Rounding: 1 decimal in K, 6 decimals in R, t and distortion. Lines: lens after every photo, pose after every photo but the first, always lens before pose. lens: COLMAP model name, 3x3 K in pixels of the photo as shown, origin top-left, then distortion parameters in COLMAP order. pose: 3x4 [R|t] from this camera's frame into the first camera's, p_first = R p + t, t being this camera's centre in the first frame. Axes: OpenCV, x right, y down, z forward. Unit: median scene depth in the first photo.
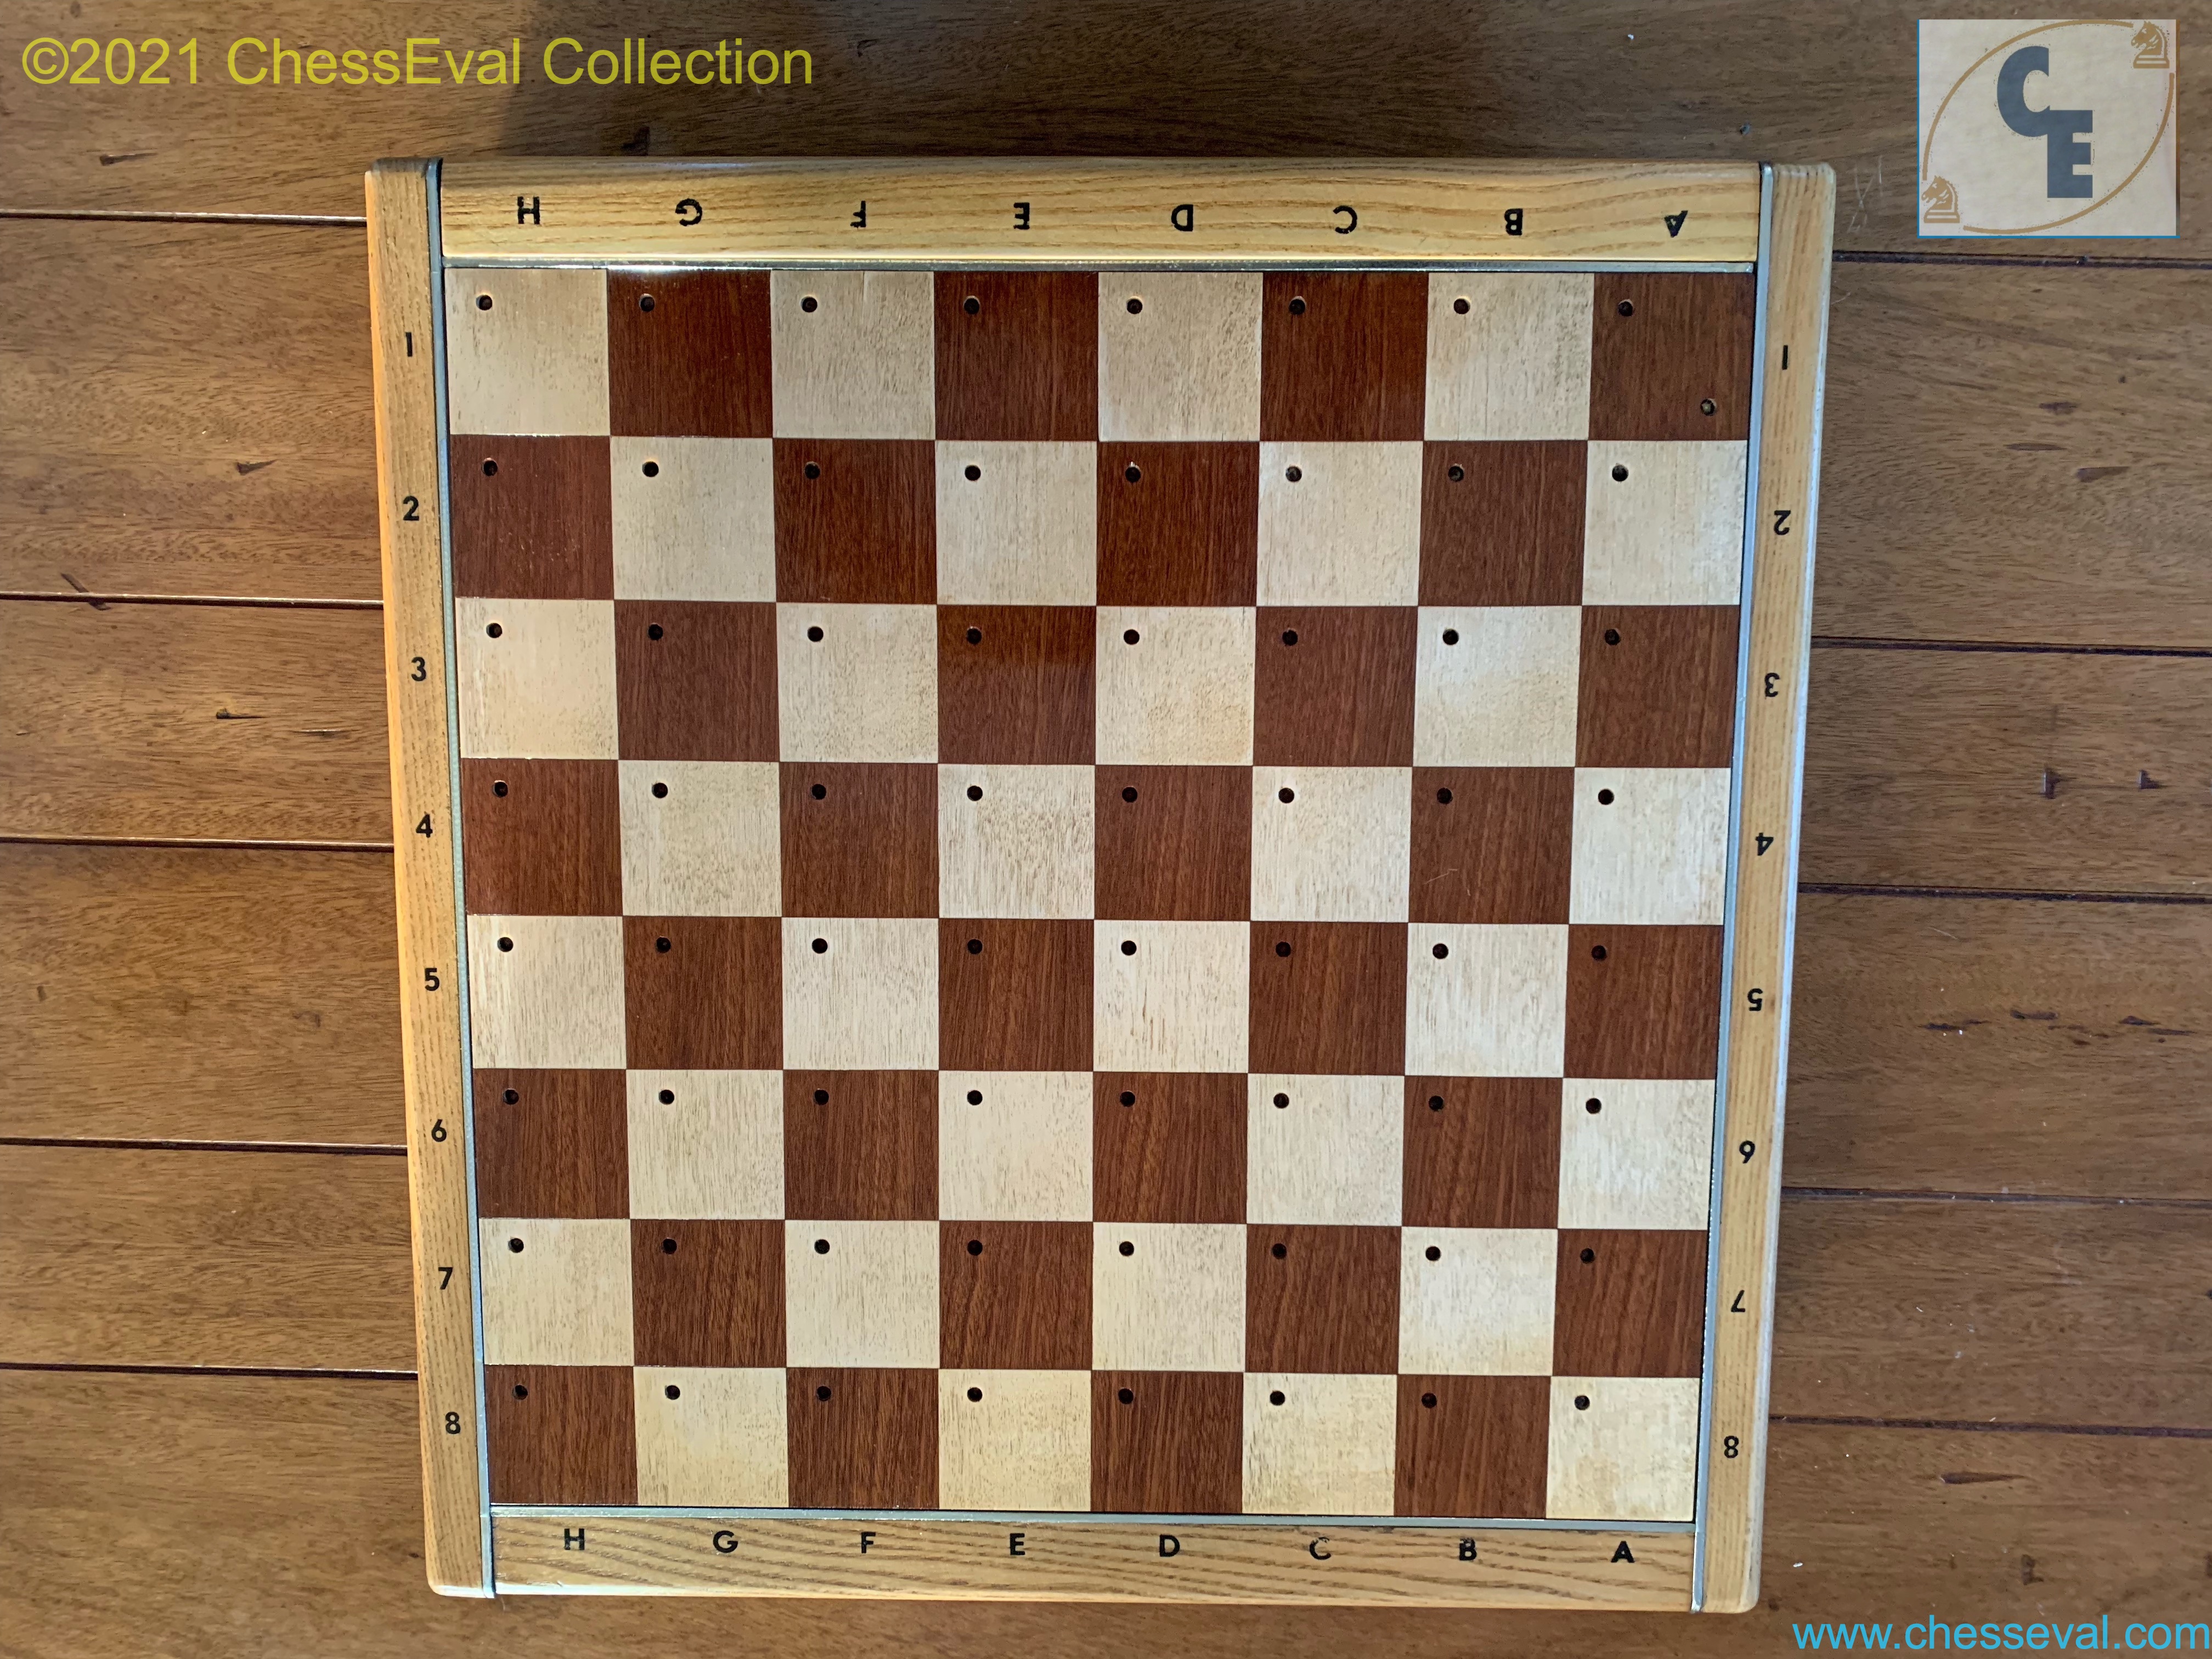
lens RADIAL K [[1701.8, 0, 1103.0], [0, 1701.8, 837.9], [0, 0, 1]] dist [0.114323, -0.266112]
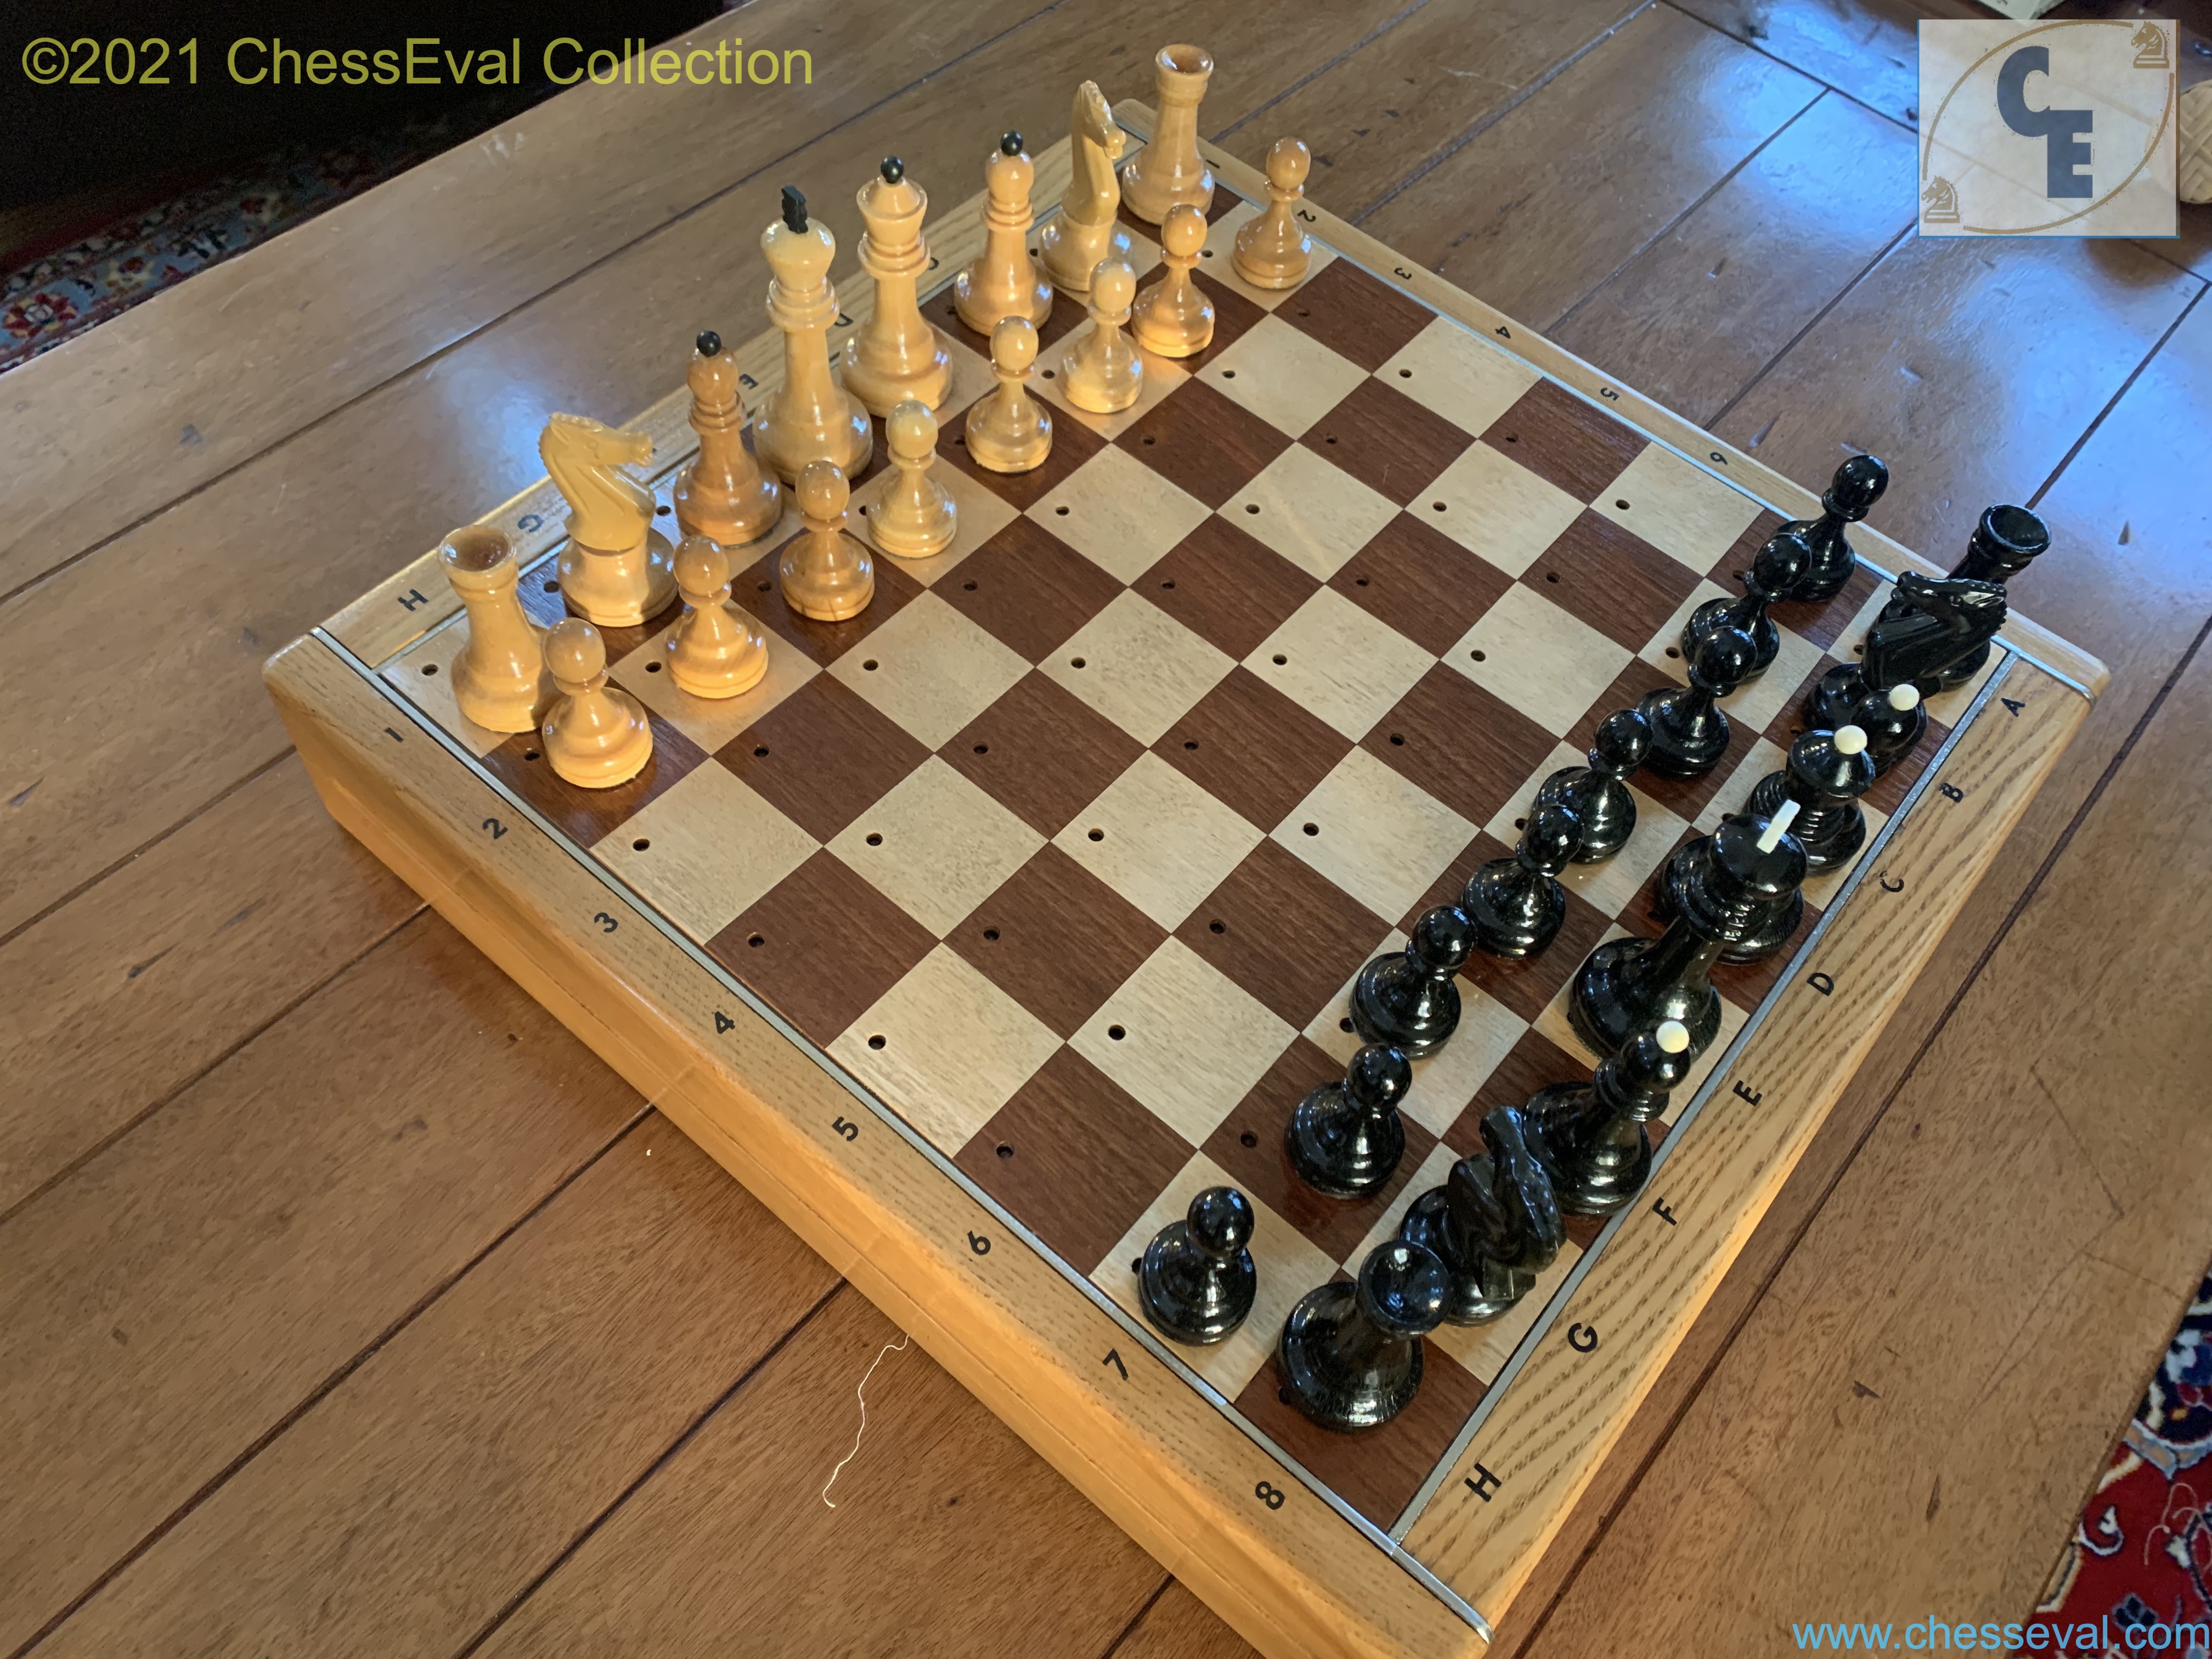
lens RADIAL K [[1697.4, 0, 1101.3], [0, 1697.4, 819.0], [0, 0, 1]] dist [0.117128, -0.274676]
pose [[0.633512, -0.607140, 0.479629, -0.636258], [0.773730, 0.498860, -0.390489, 0.449547], [-0.002186, 0.618482, 0.785796, 0.218787]]
